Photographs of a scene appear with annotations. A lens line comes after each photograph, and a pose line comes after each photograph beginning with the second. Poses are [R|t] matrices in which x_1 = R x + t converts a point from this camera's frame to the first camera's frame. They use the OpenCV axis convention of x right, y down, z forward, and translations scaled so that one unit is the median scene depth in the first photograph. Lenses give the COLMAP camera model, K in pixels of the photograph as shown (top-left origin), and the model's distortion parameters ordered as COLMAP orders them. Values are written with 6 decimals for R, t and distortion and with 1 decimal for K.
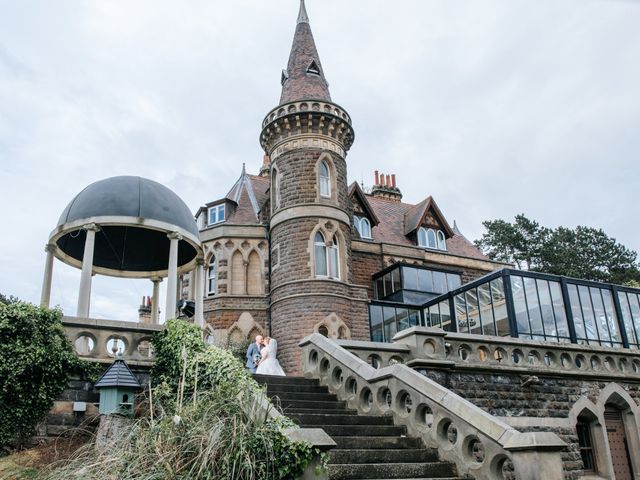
lens RADIAL K [[555.8, 0, 275.4], [0, 555.8, 263.9], [0, 0, 1]] dist [-0.051465, 0.008397]
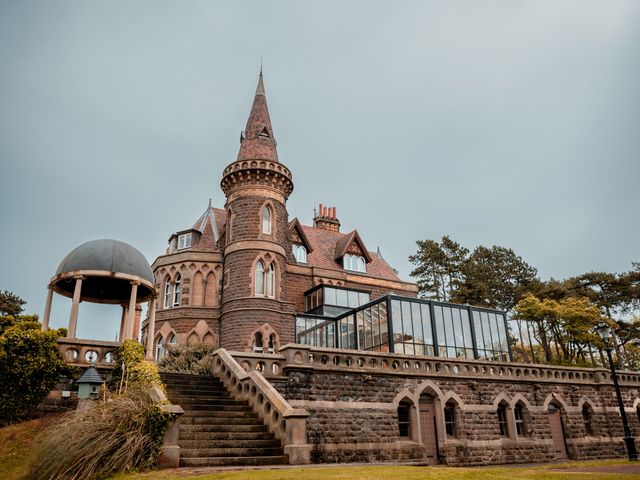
lens RADIAL K [[504.4, 0, 320.4], [0, 504.4, 236.9], [0, 0, 1]] dist [-0.051798, 0.010626]
pose [[0.992145, 0.036238, 0.119727, 0.072398], [-0.030434, 0.998287, -0.049961, -0.056146], [-0.121332, 0.045925, 0.991549, -0.206827]]
